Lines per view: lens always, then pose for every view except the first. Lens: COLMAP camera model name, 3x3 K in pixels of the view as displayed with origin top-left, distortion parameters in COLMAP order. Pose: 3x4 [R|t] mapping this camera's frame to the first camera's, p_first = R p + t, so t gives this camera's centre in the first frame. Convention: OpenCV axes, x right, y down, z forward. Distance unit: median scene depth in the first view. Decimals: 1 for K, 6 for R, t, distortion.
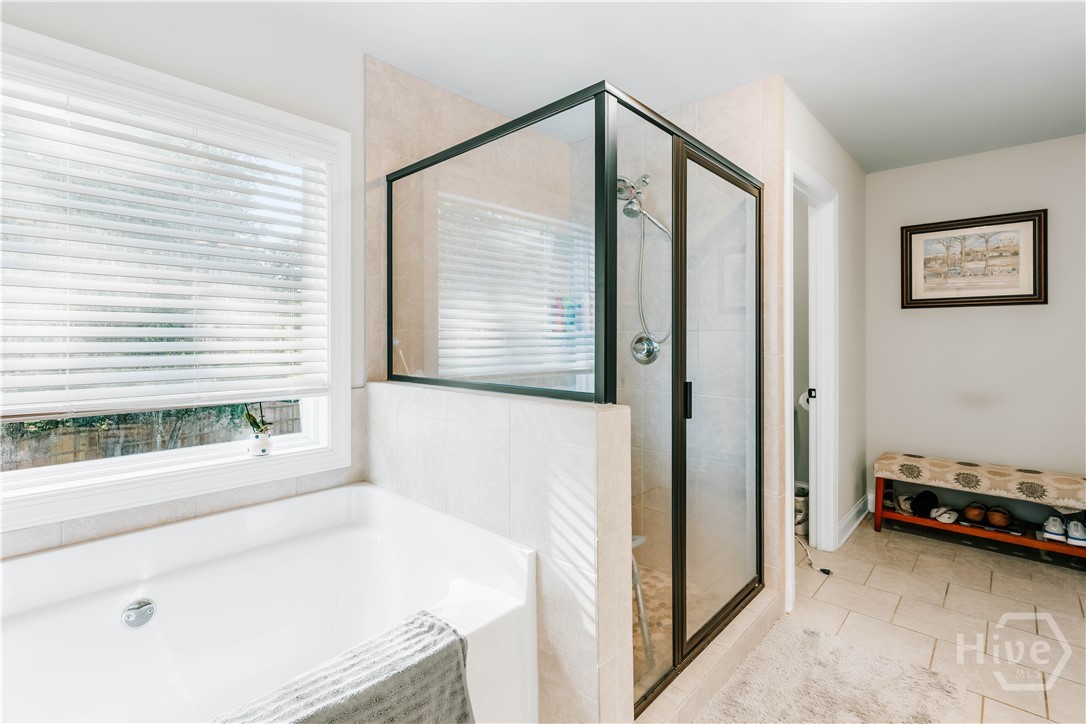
lens RADIAL K [[501.2, 0, 556.5], [0, 501.2, 335.0], [0, 0, 1]] dist [0.000418, 0.000490]
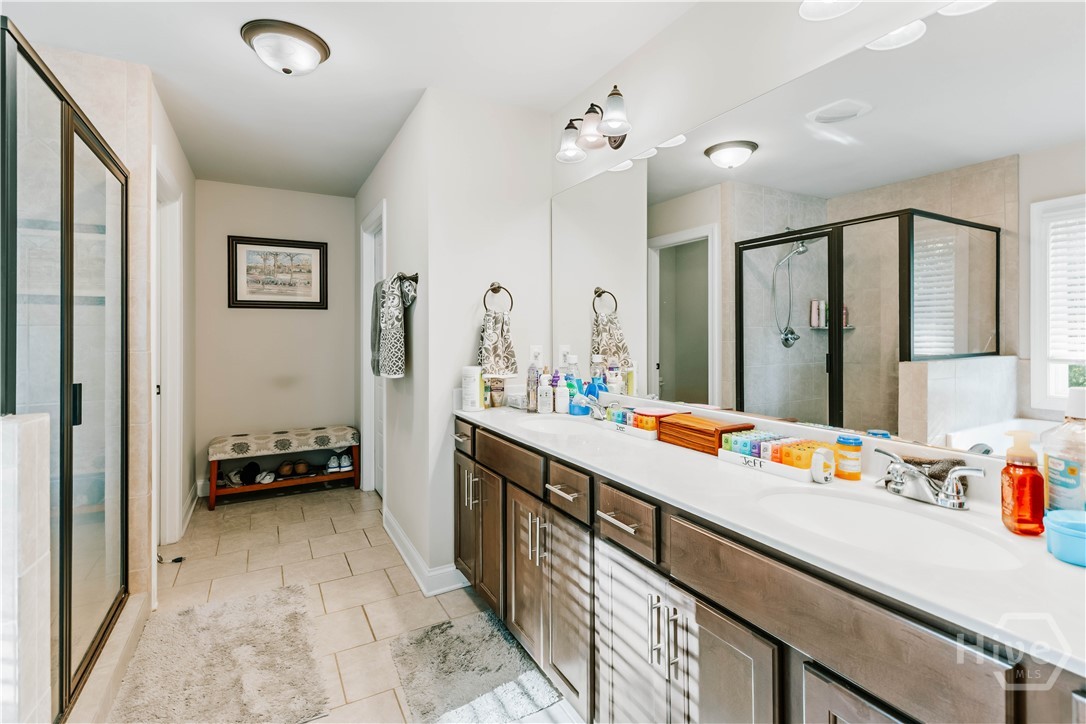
lens RADIAL K [[501.2, 0, 538.5], [0, 501.2, 331.8], [0, 0, 1]] dist [0.000418, 0.000490]
pose [[0.327651, -0.000302, 0.944799, -0.177823], [-0.001037, 0.999999, 0.000680, 0.000023], [-0.944798, -0.001203, 0.327651, -0.035985]]
